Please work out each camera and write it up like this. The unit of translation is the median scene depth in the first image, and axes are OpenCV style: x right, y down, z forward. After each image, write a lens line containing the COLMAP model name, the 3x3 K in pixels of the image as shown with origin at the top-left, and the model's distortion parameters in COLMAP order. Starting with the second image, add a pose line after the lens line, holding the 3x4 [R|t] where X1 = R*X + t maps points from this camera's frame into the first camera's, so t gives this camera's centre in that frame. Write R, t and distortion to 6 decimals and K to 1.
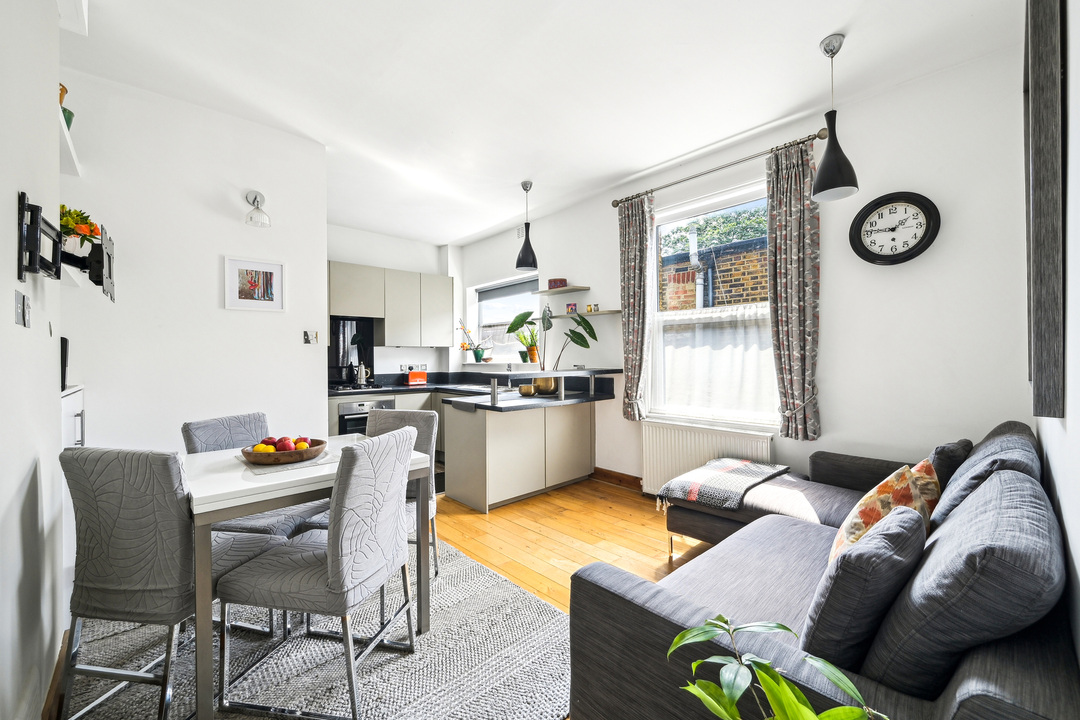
lens RADIAL K [[433.2, 0, 545.7], [0, 433.2, 356.0], [0, 0, 1]] dist [0.004032, 0.000209]
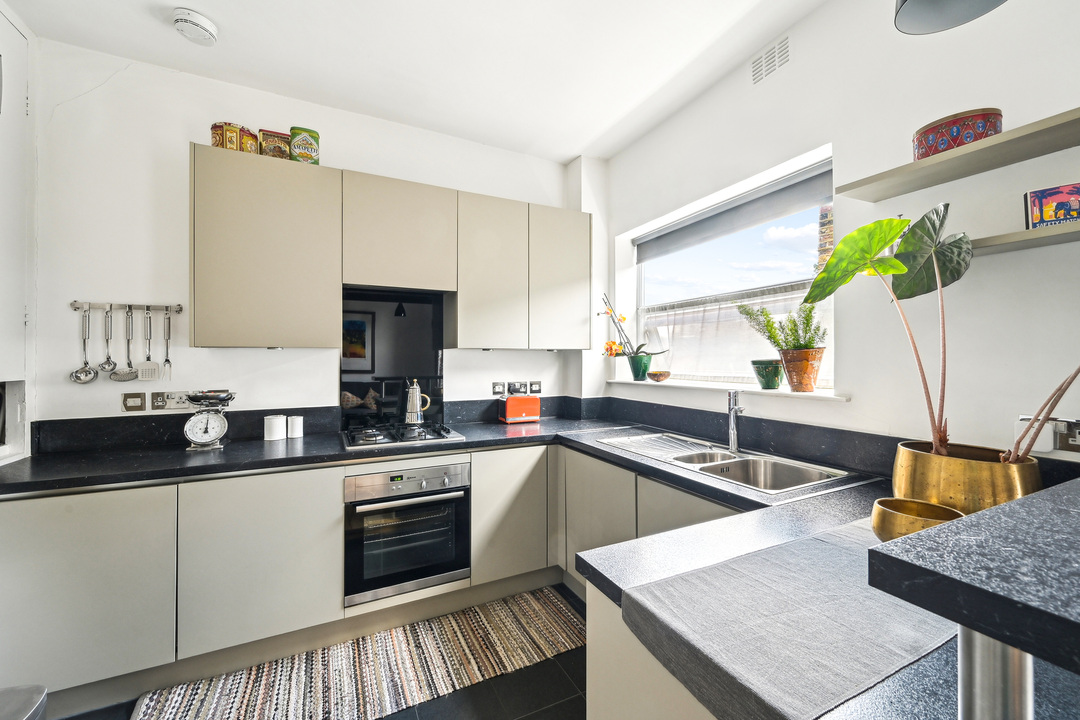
lens RADIAL K [[433.2, 0, 542.2], [0, 433.2, 359.6], [0, 0, 1]] dist [0.004032, 0.000209]
pose [[0.959107, 0.004626, -0.283005, -0.122801], [-0.004033, 0.999988, 0.002679, -0.010313], [0.283014, -0.001428, 0.959115, 0.490811]]
